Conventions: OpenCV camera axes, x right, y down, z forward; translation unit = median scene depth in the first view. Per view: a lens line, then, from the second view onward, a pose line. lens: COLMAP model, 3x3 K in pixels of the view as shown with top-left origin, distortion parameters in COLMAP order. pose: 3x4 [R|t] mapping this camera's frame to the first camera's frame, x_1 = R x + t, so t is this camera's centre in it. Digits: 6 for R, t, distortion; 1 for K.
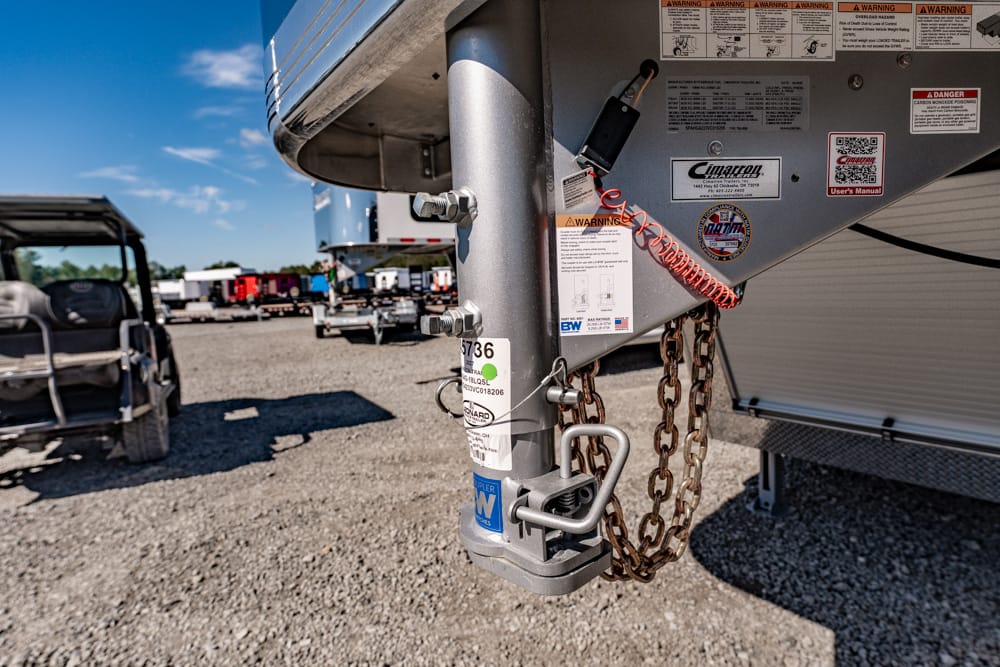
lens RADIAL K [[532.5, 0, 499.0], [0, 532.5, 332.0], [0, 0, 1]] dist [0.000368, 0.001301]
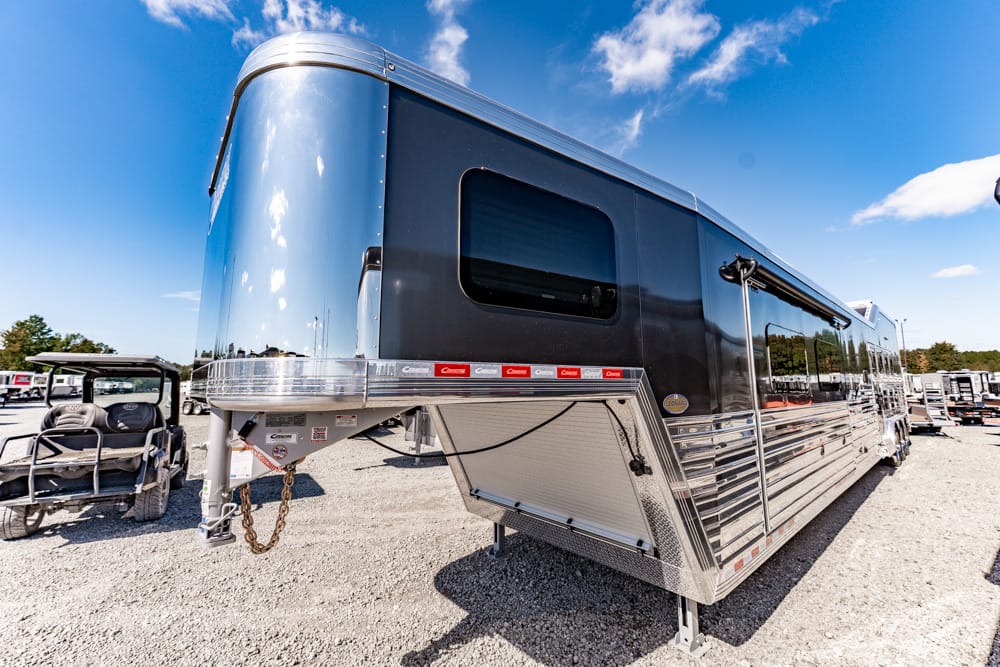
lens RADIAL K [[394.9, 0, 499.4], [0, 394.9, 334.2], [0, 0, 1]] dist [0.000690, -0.000105]
pose [[0.996939, 0.049462, 0.060551, 0.325317], [-0.034677, 0.973842, -0.224566, -0.077639], [-0.070075, 0.221779, 0.972576, -0.385024]]
